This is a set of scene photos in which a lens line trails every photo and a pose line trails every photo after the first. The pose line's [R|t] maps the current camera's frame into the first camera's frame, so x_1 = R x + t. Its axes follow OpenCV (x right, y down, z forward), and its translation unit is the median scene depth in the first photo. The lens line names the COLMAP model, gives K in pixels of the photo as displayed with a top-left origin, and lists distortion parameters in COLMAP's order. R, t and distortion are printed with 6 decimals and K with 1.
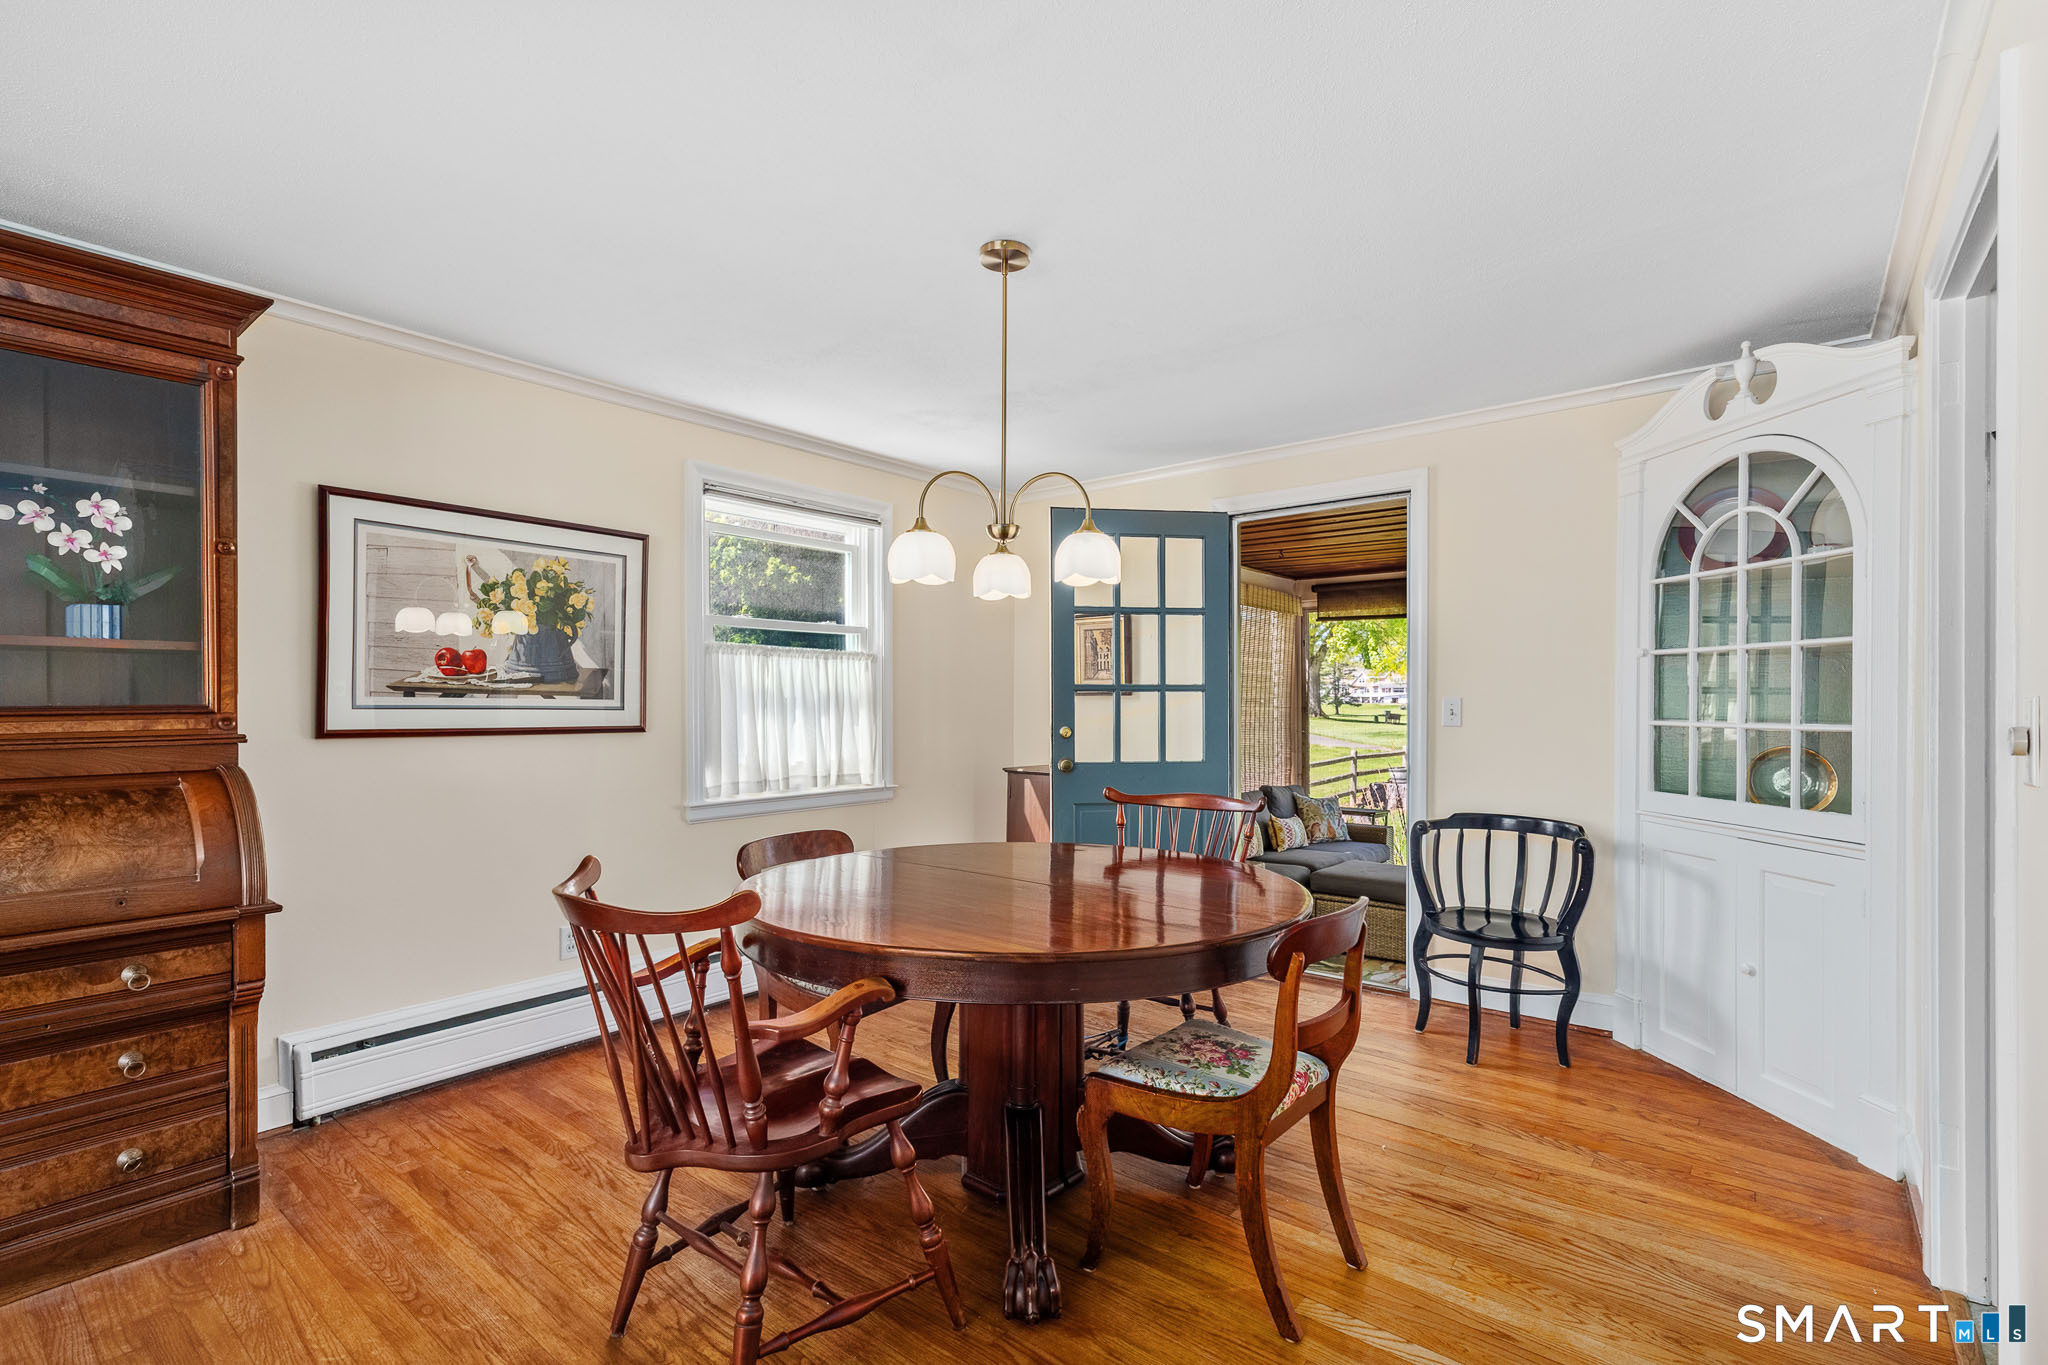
lens RADIAL K [[930.6, 0, 1025.6], [0, 930.6, 697.2], [0, 0, 1]] dist [-0.002633, -0.000674]
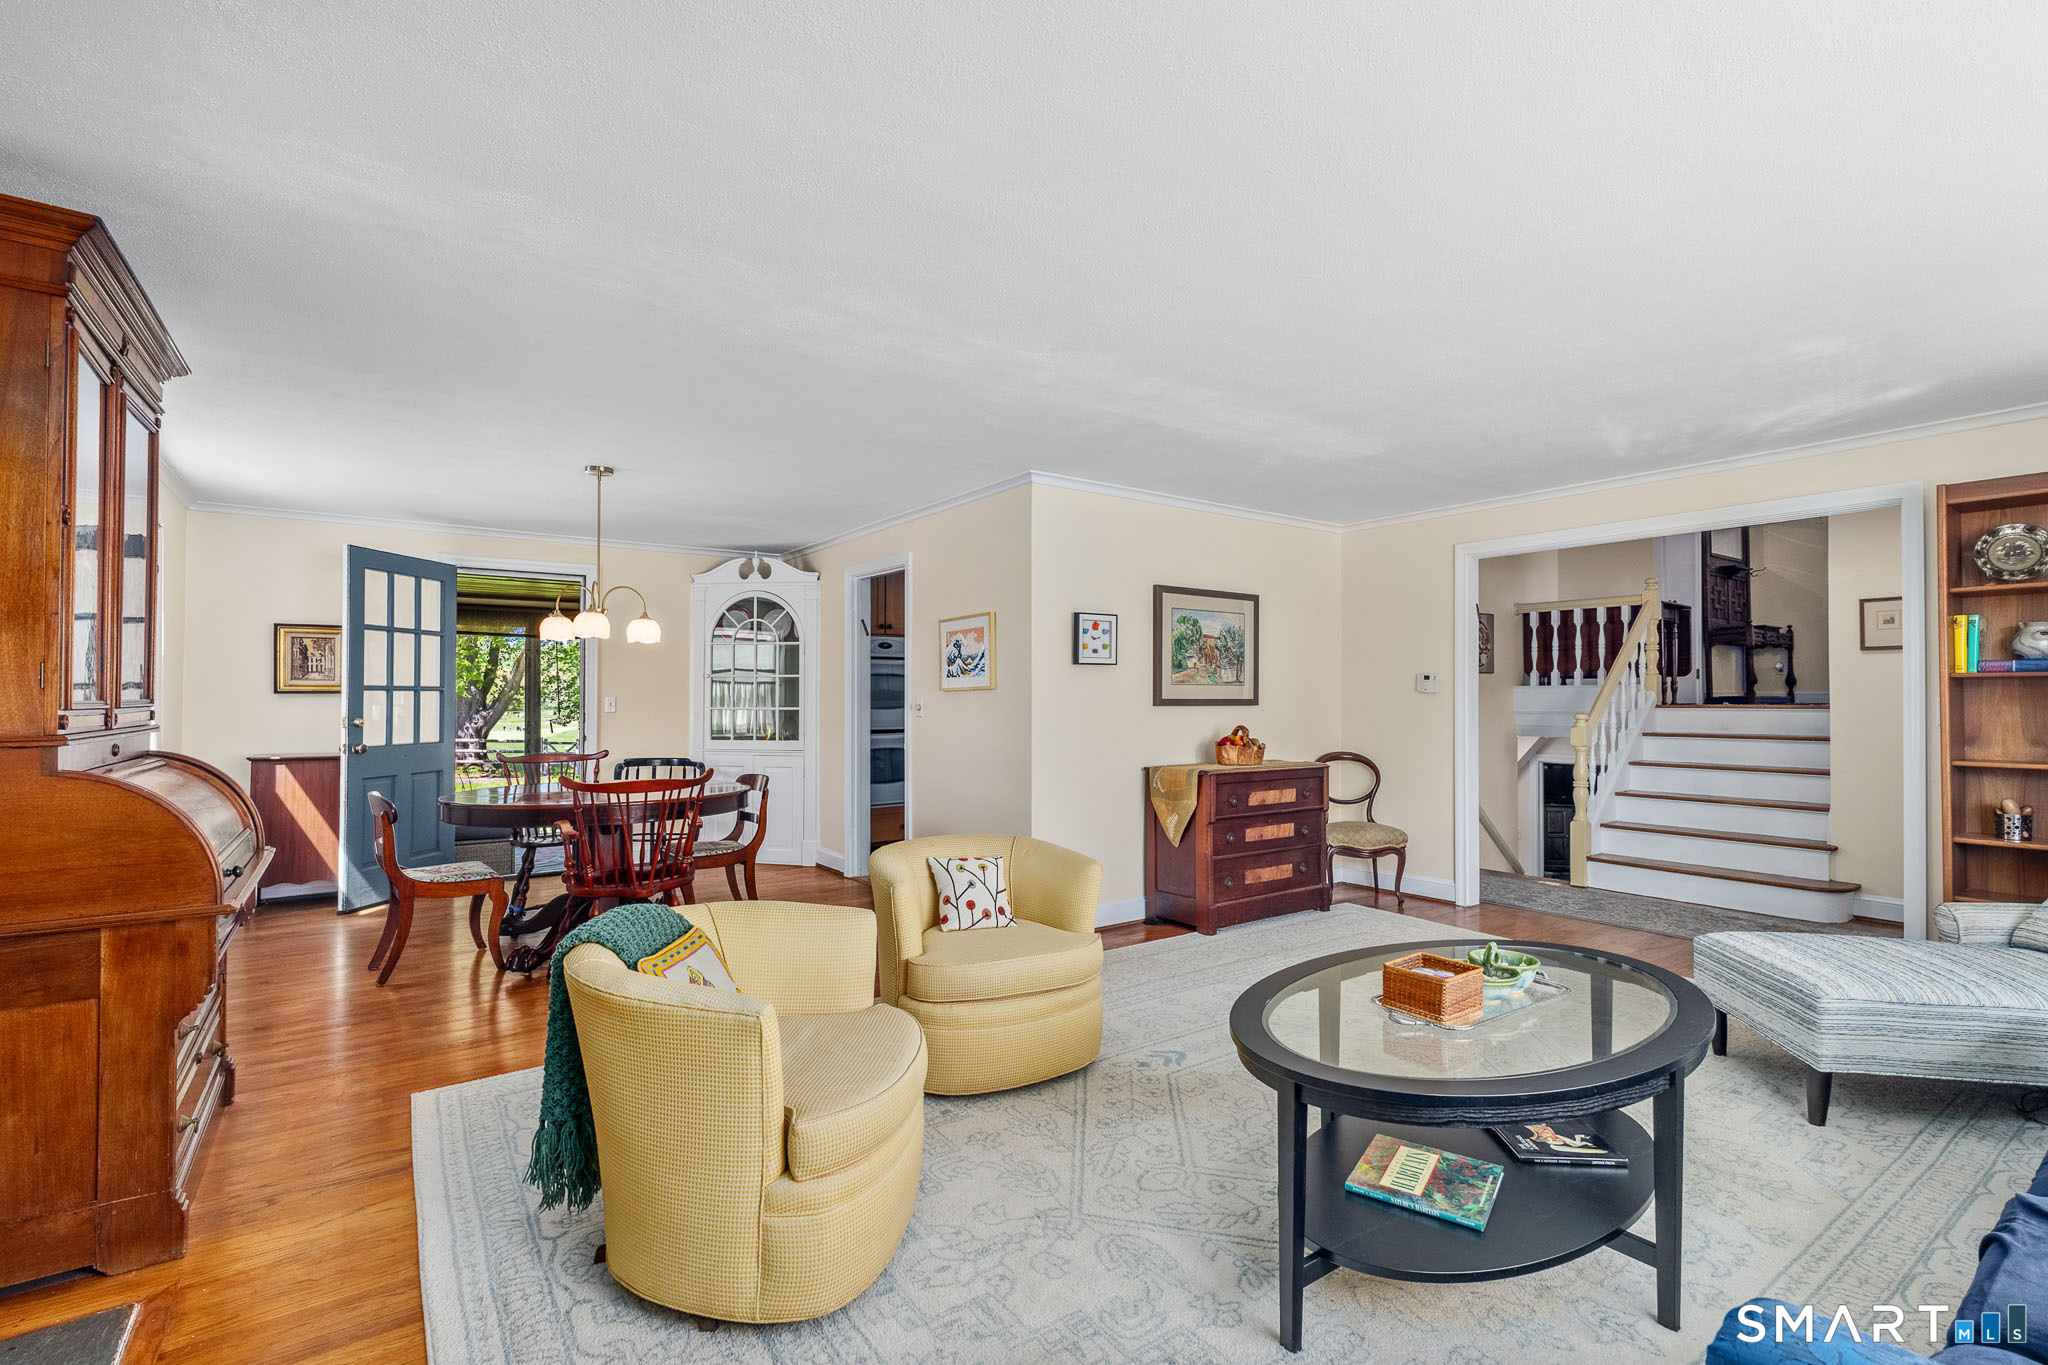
lens RADIAL K [[922.9, 0, 1018.1], [0, 922.9, 689.5], [0, 0, 1]] dist [-0.002213, -0.000639]
pose [[0.261675, 0.013853, 0.965057, -0.935280], [-0.002581, 0.999903, -0.013653, 0.007495], [-0.965153, 0.001082, 0.261685, -0.200644]]
